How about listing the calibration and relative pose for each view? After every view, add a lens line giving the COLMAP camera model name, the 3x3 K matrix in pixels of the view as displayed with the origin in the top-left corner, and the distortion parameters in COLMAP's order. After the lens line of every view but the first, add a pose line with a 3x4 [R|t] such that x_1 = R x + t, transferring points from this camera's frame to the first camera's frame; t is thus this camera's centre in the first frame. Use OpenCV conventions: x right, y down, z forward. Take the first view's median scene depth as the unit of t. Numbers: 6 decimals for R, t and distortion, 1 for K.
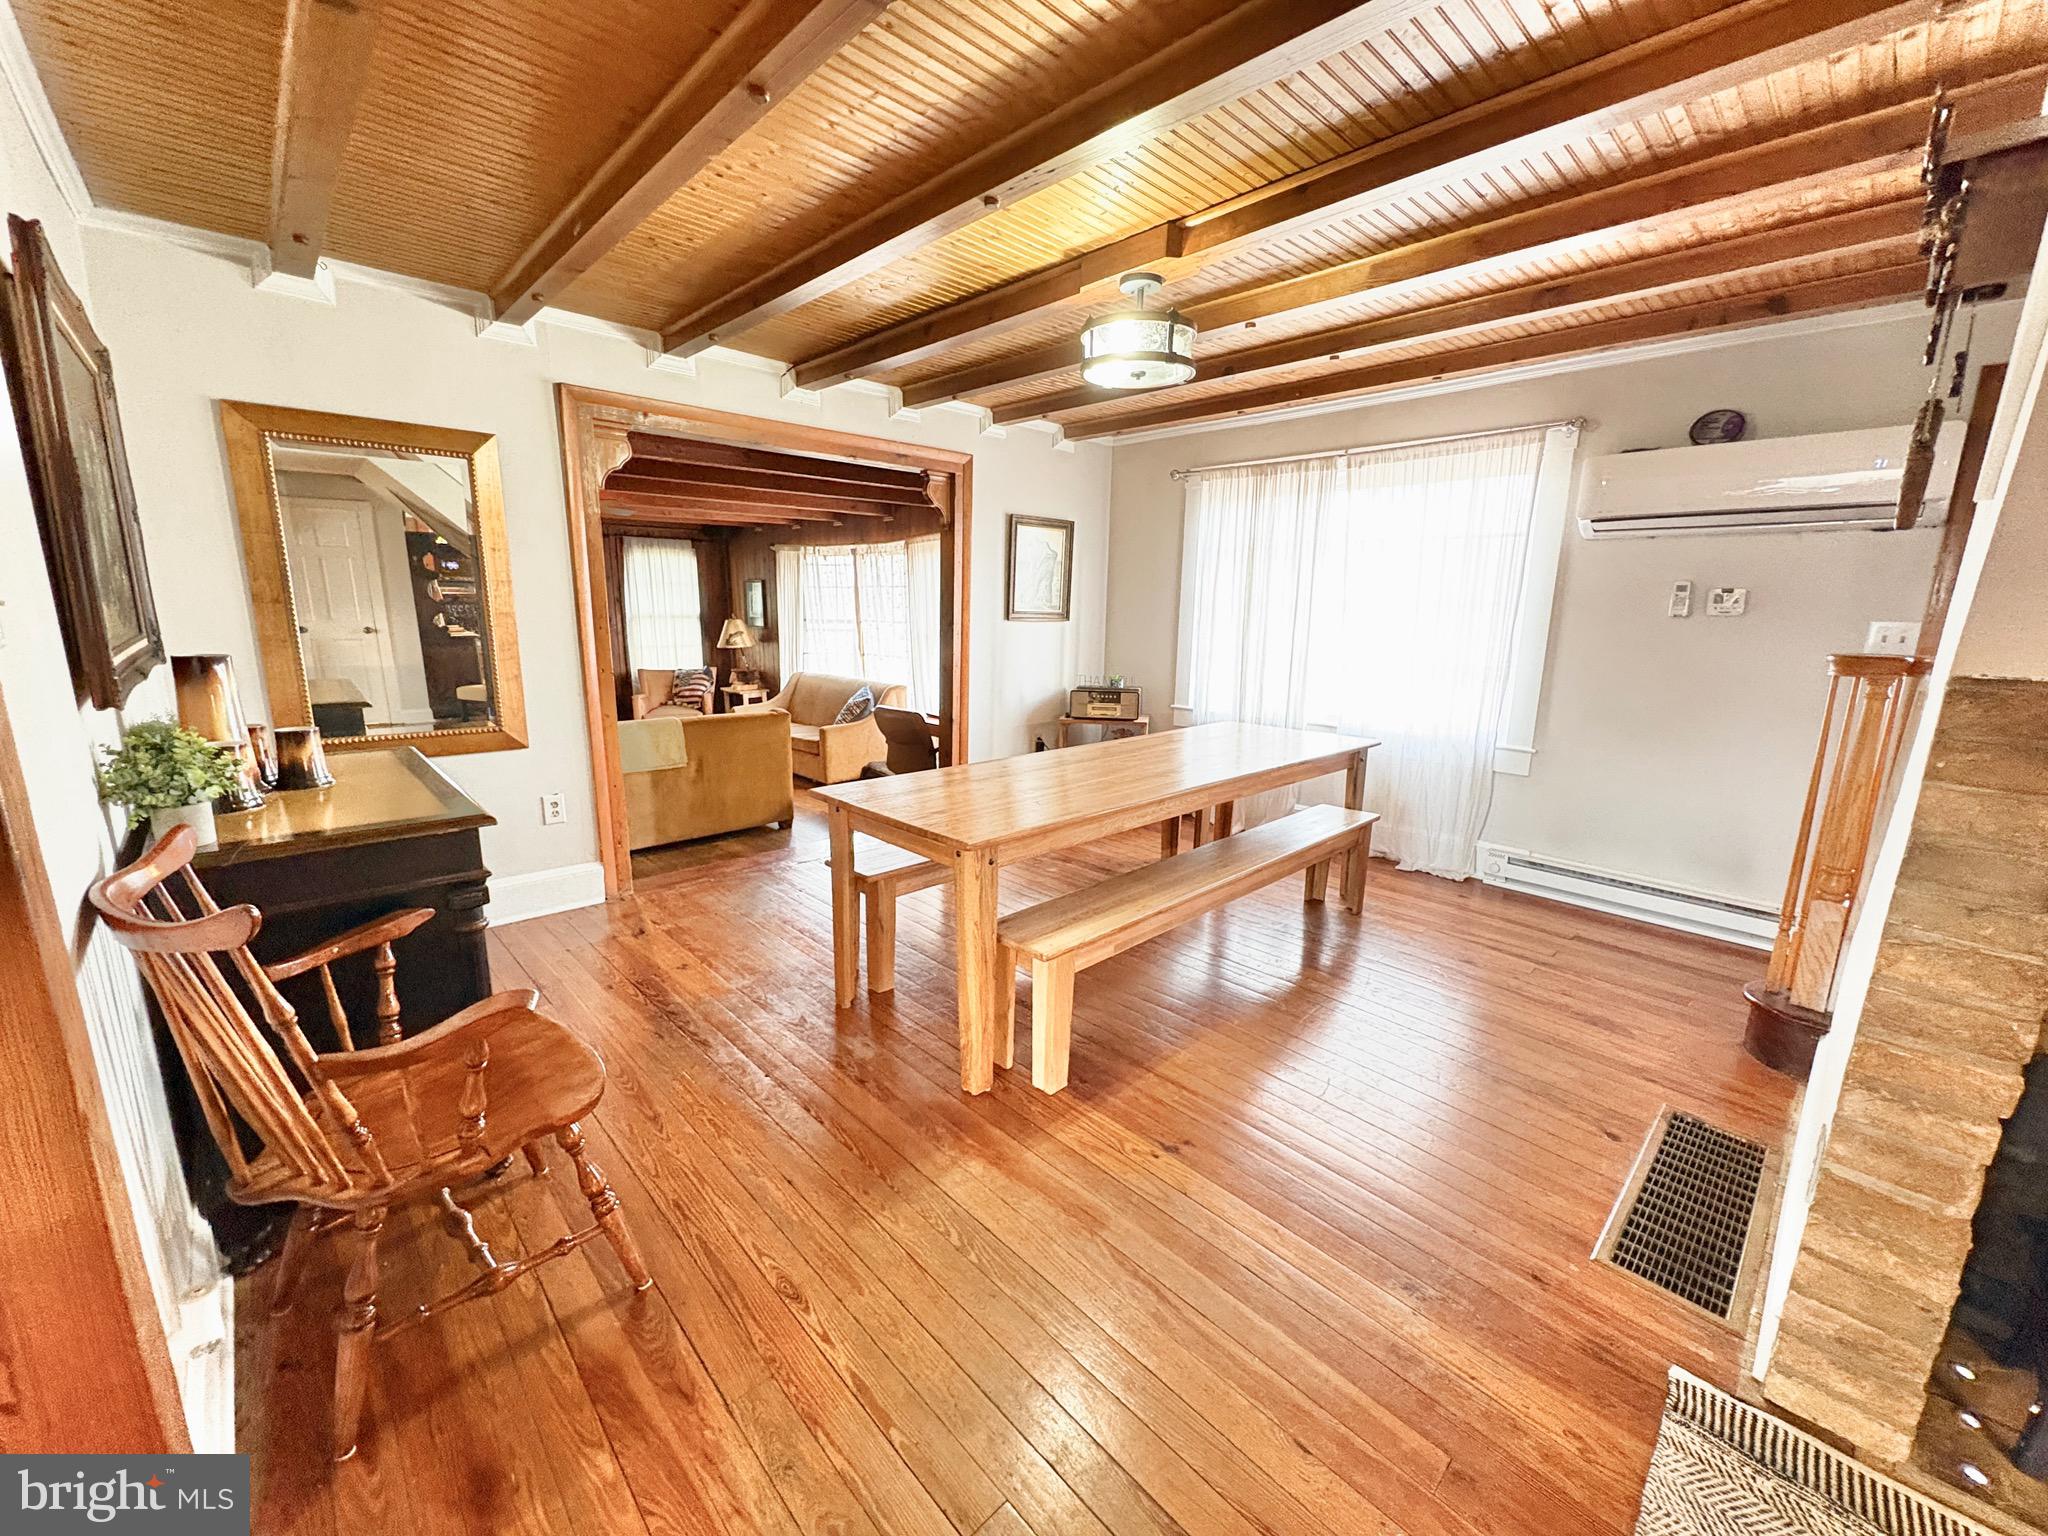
lens RADIAL K [[816.6, 0, 1023.9], [0, 816.6, 764.1], [0, 0, 1]] dist [0.002126, -0.000483]
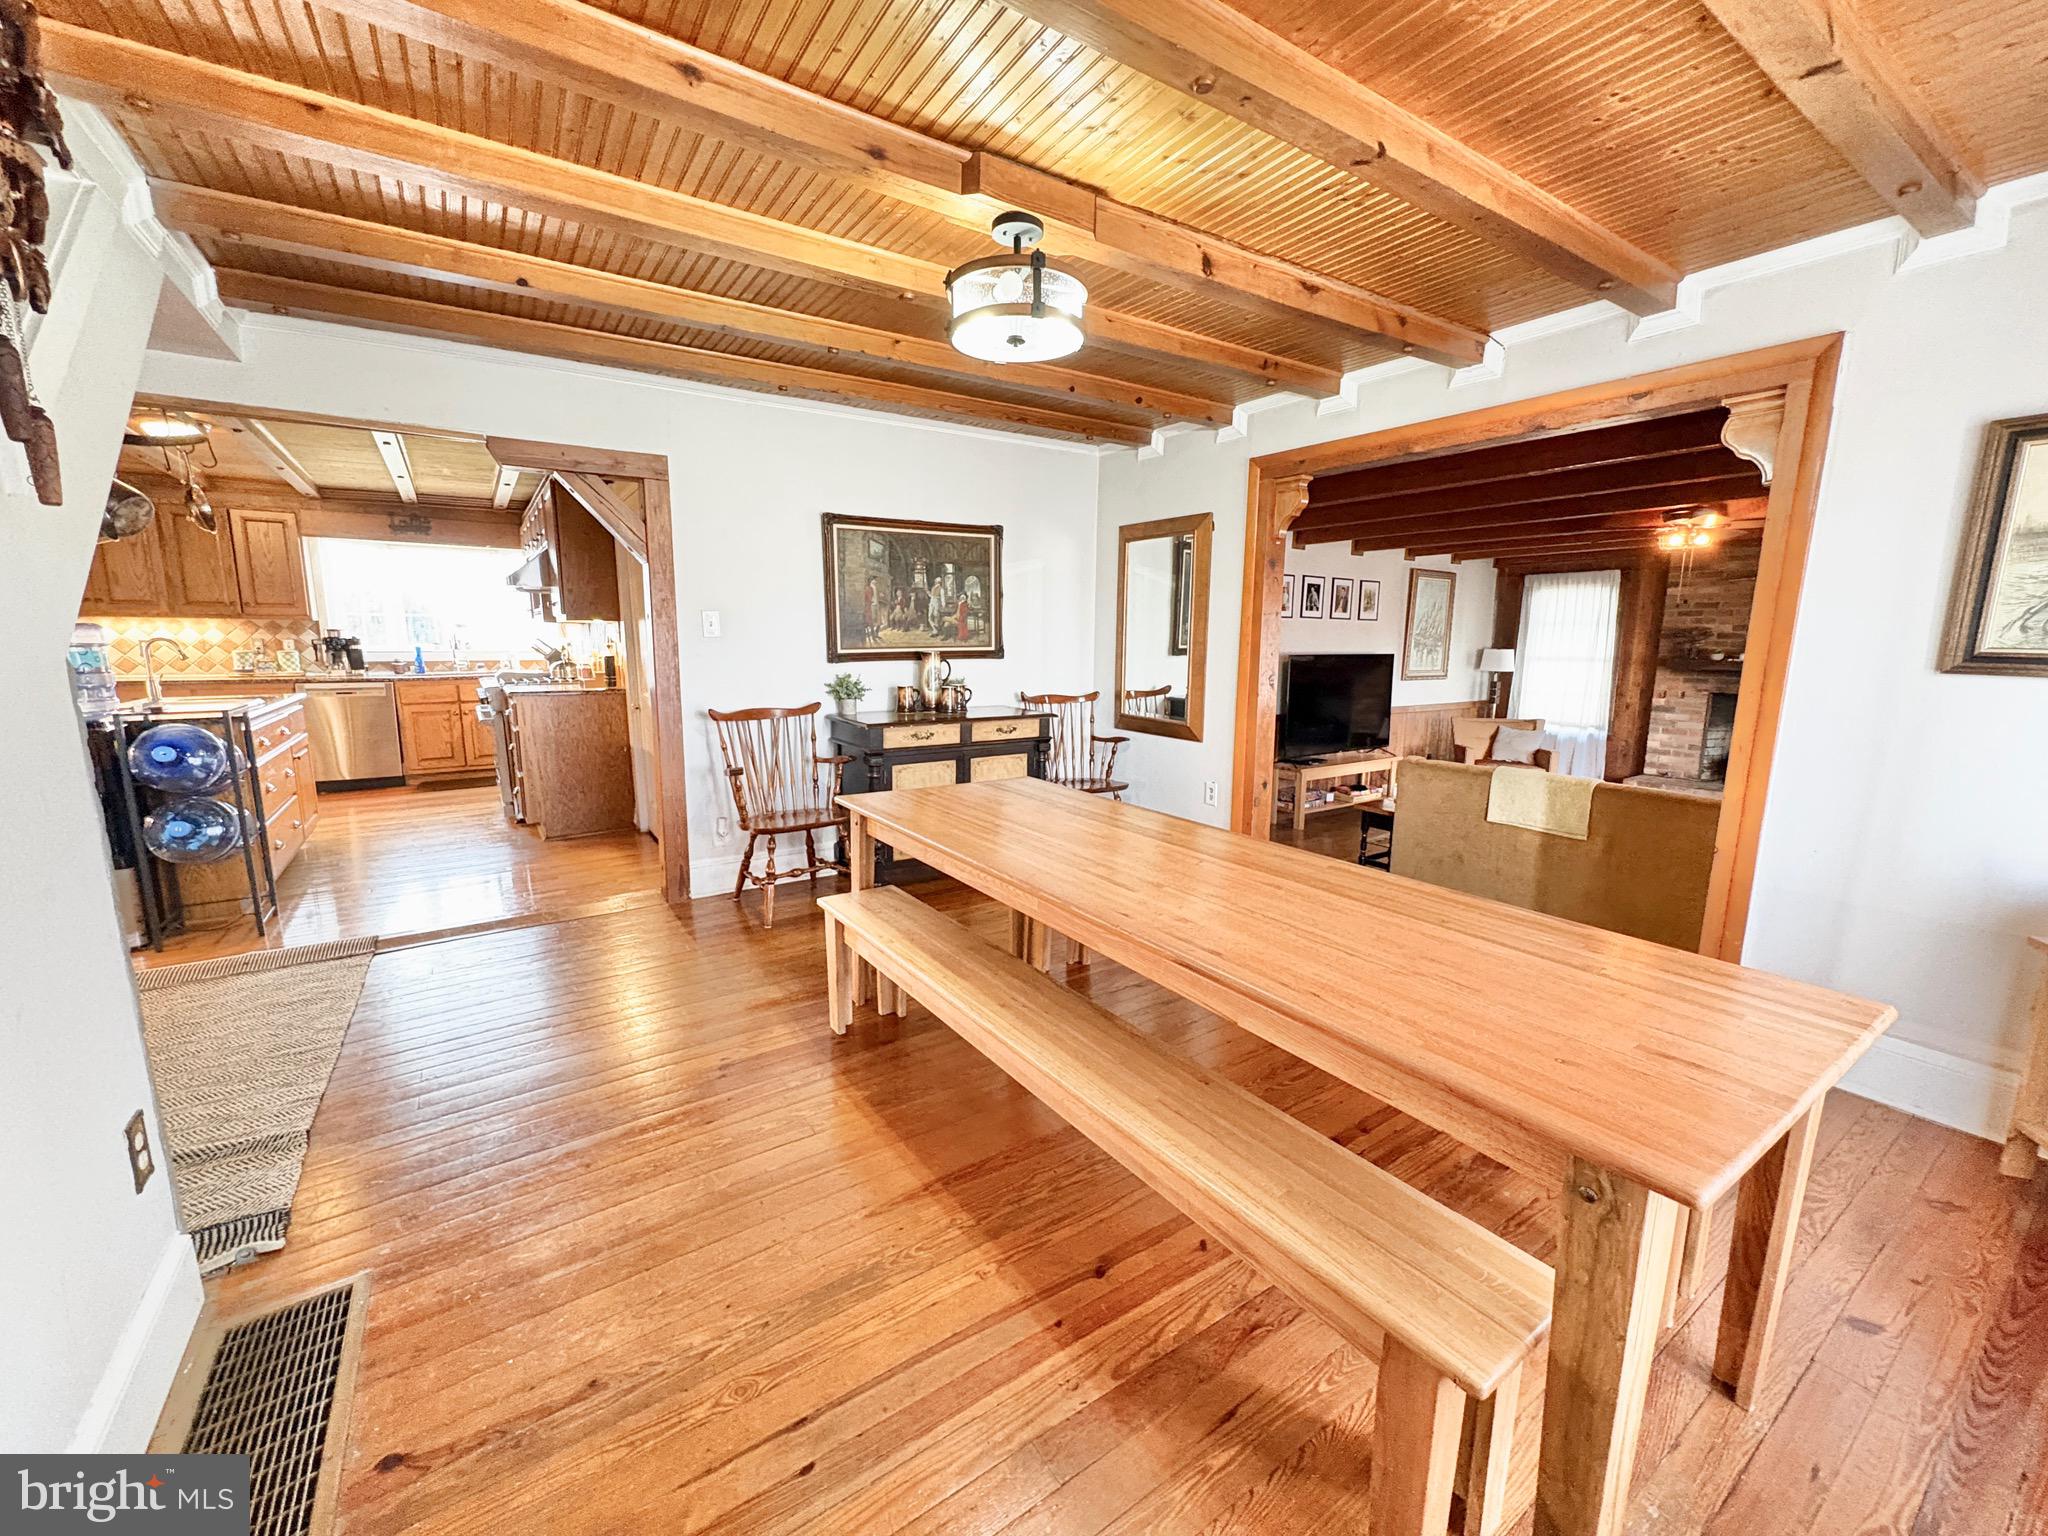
lens RADIAL K [[816.6, 0, 1029.7], [0, 816.6, 770.1], [0, 0, 1]] dist [0.002126, -0.000483]
pose [[-0.167794, 0.149612, -0.974403, 0.716473], [-0.203634, 0.961840, 0.182749, -0.156116], [0.964561, 0.229086, -0.130925, 0.880427]]
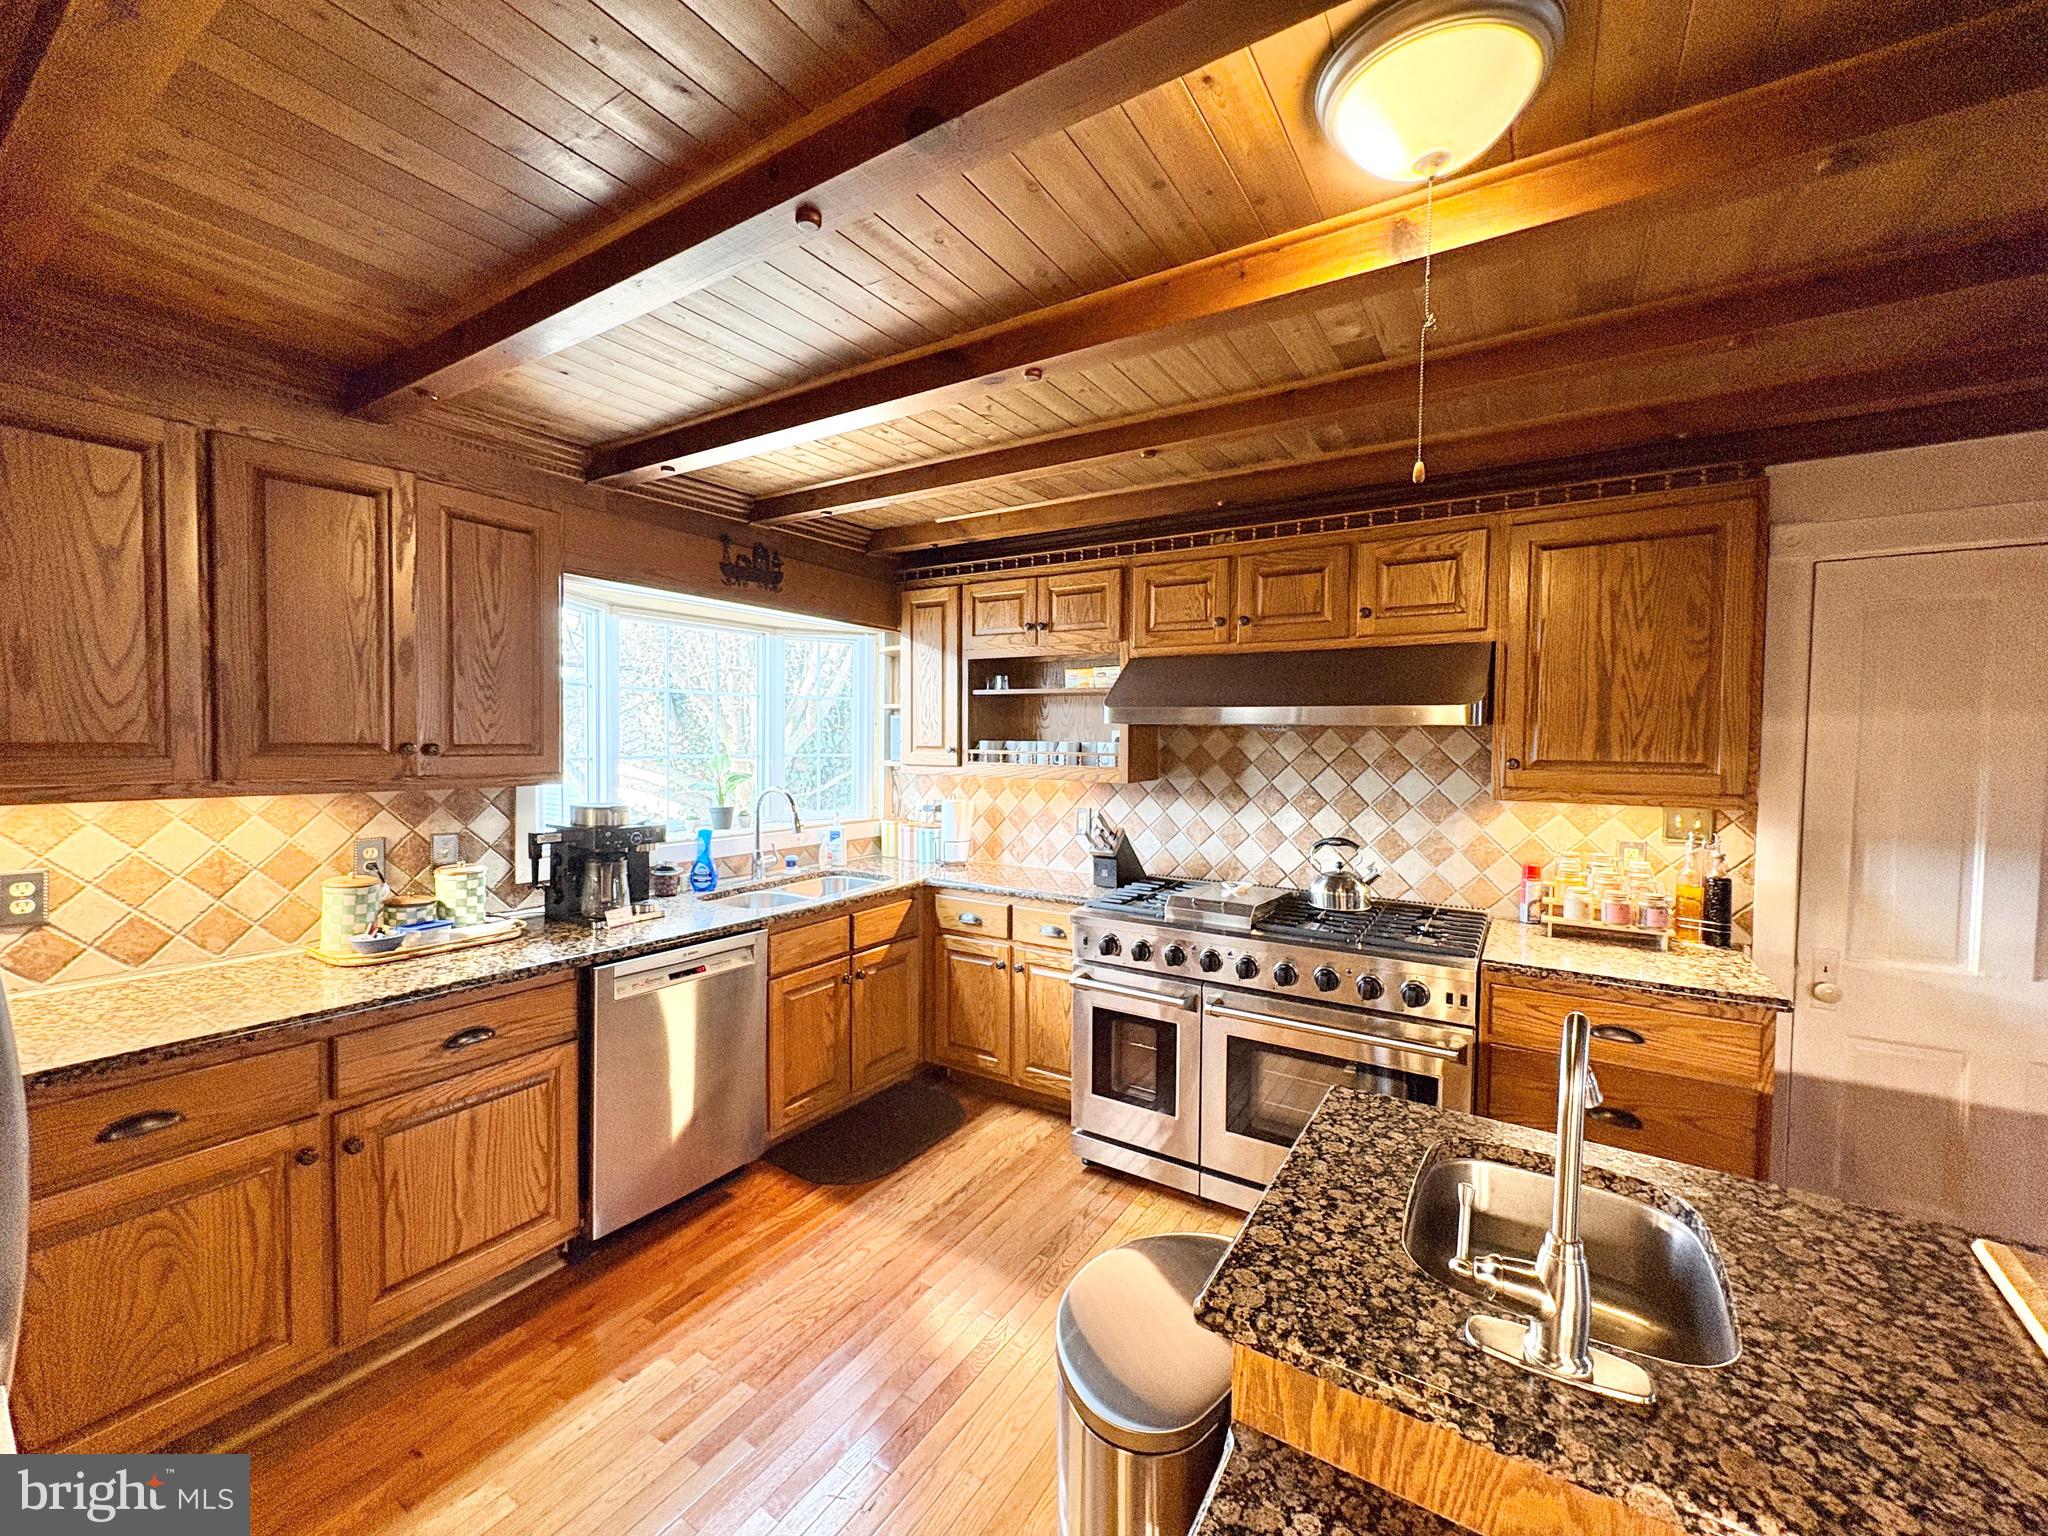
lens RADIAL K [[816.6, 0, 1027.1], [0, 816.6, 768.4], [0, 0, 1]] dist [0.002126, -0.000483]
pose [[0.235154, 0.029501, -0.971510, -0.096343], [-0.201246, 0.979357, -0.018973, 0.109163], [0.950896, 0.199974, 0.236236, -0.823006]]
